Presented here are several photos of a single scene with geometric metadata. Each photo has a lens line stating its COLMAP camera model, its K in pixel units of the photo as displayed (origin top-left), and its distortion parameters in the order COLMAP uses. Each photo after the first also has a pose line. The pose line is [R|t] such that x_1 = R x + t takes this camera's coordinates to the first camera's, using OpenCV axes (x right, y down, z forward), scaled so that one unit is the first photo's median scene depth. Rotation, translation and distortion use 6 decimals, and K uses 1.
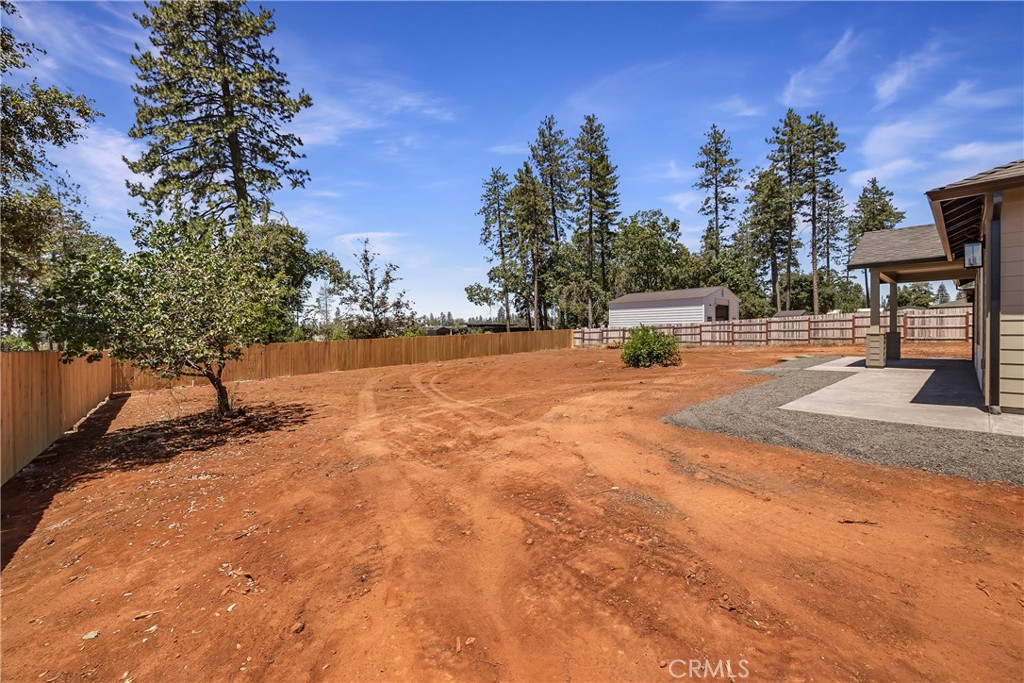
lens RADIAL K [[400.1, 0, 511.9], [0, 400.1, 333.2], [0, 0, 1]] dist [-0.002104, -0.000200]
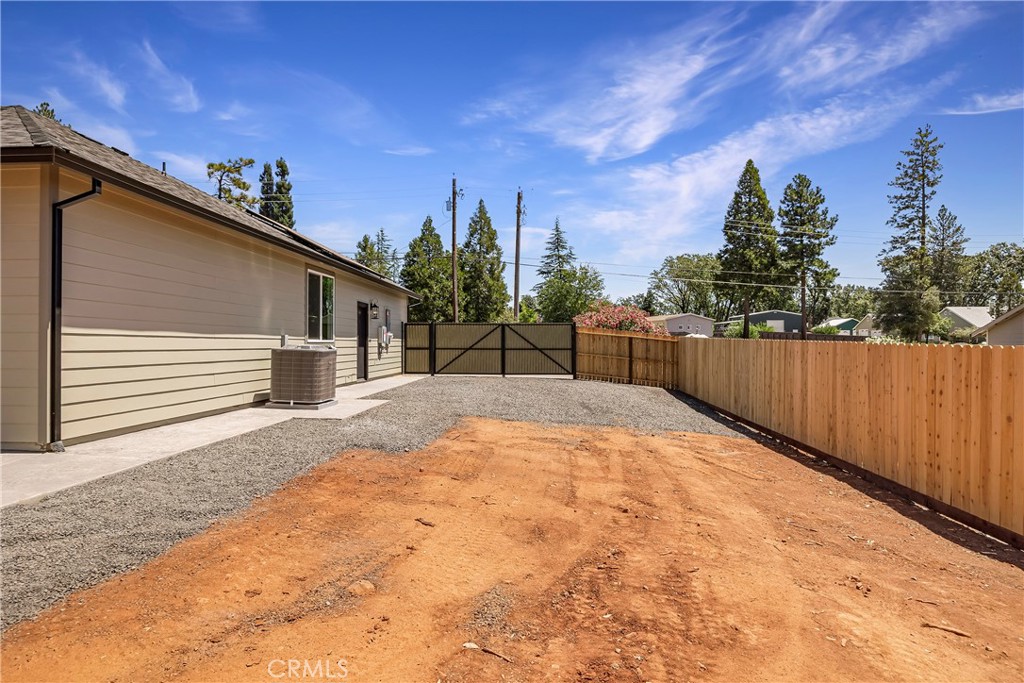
lens RADIAL K [[592.0, 0, 512.0], [0, 592.0, 341.5], [0, 0, 1]] dist [0.000110, 0.000114]
pose [[-0.738919, 0.007627, 0.673751, -0.319512], [0.002243, 0.999958, -0.008860, -0.004509], [-0.673790, -0.005036, -0.738905, 1.607054]]
